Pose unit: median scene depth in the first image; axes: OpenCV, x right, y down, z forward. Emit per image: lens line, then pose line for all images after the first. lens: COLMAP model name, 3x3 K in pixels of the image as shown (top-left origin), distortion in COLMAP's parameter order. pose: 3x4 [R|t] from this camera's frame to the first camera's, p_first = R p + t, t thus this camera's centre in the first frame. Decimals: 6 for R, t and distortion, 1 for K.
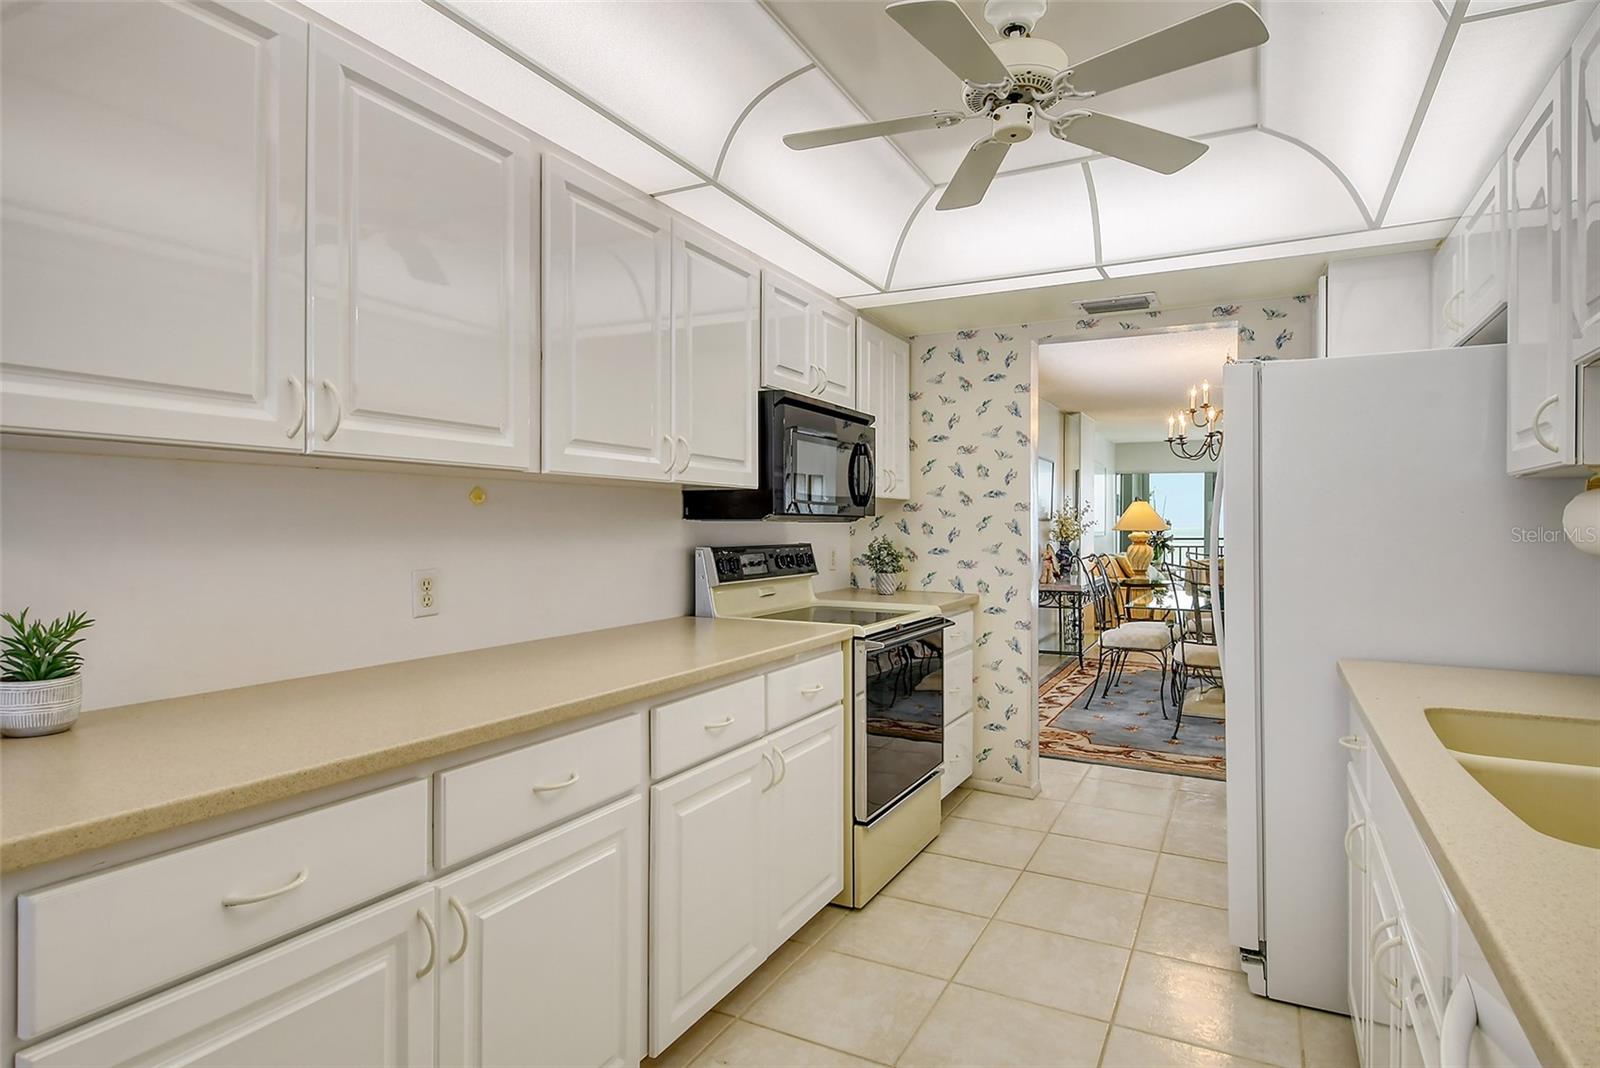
lens RADIAL K [[861.9, 0, 796.4], [0, 861.9, 560.5], [0, 0, 1]] dist [0.023893, -0.017066]
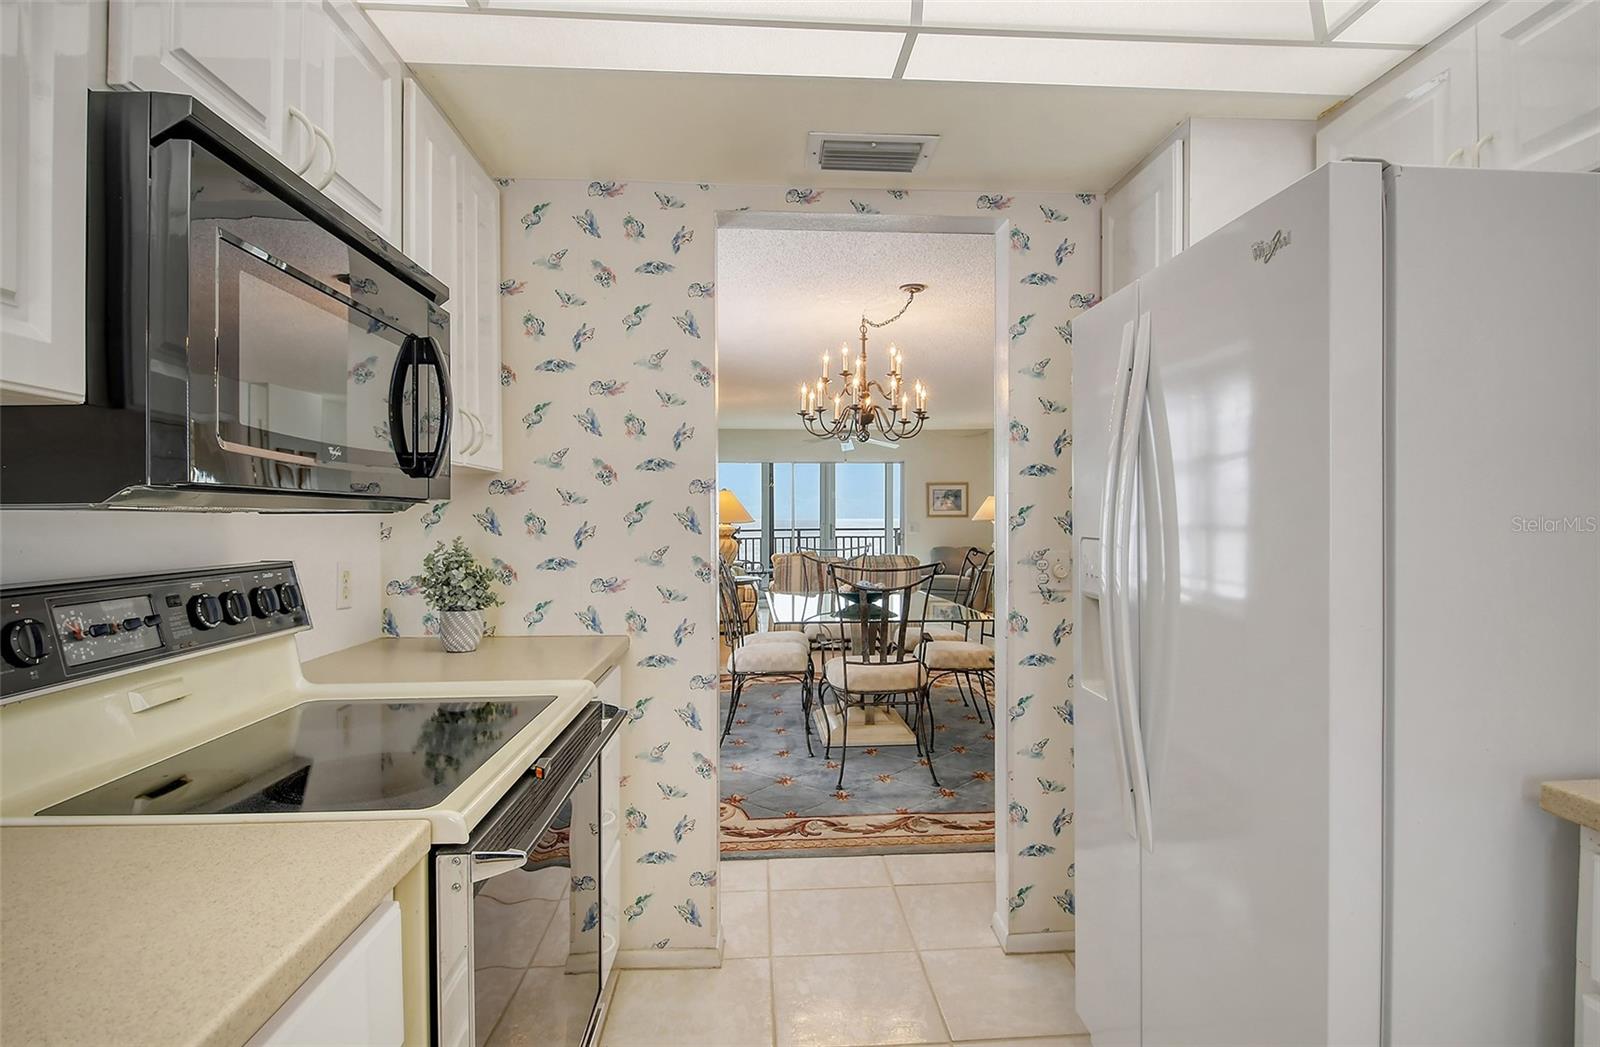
lens RADIAL K [[856.7, 0, 805.4], [0, 856.7, 508.7], [0, 0, 1]] dist [0.018282, -0.030784]
pose [[0.854302, -0.003919, 0.519762, 0.012719], [0.031058, 0.998570, -0.043518, -0.019562], [-0.518849, 0.053320, 0.853202, 0.484328]]
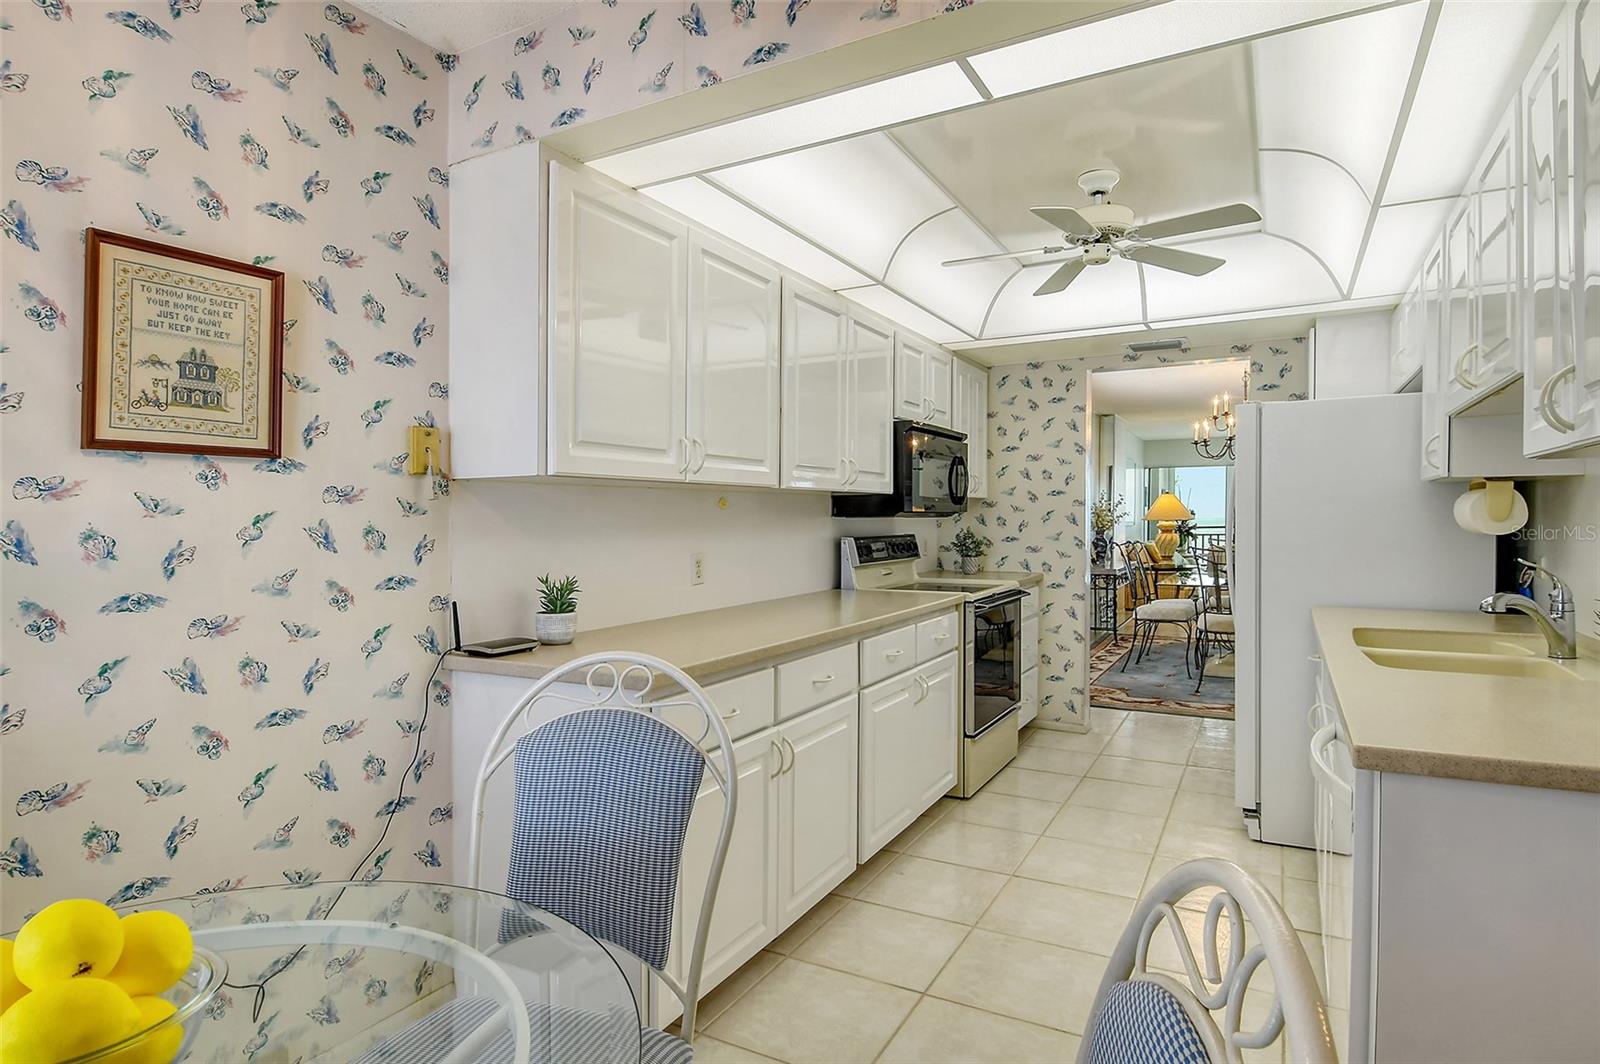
lens RADIAL K [[856.5, 0, 804.4], [0, 856.5, 595.0], [0, 0, 1]] dist [-0.000818, -0.001788]
pose [[0.999769, -0.012134, -0.017725, -0.127132], [0.012959, 0.998802, 0.047184, 0.008646], [0.017131, -0.047403, 0.998729, -0.281486]]
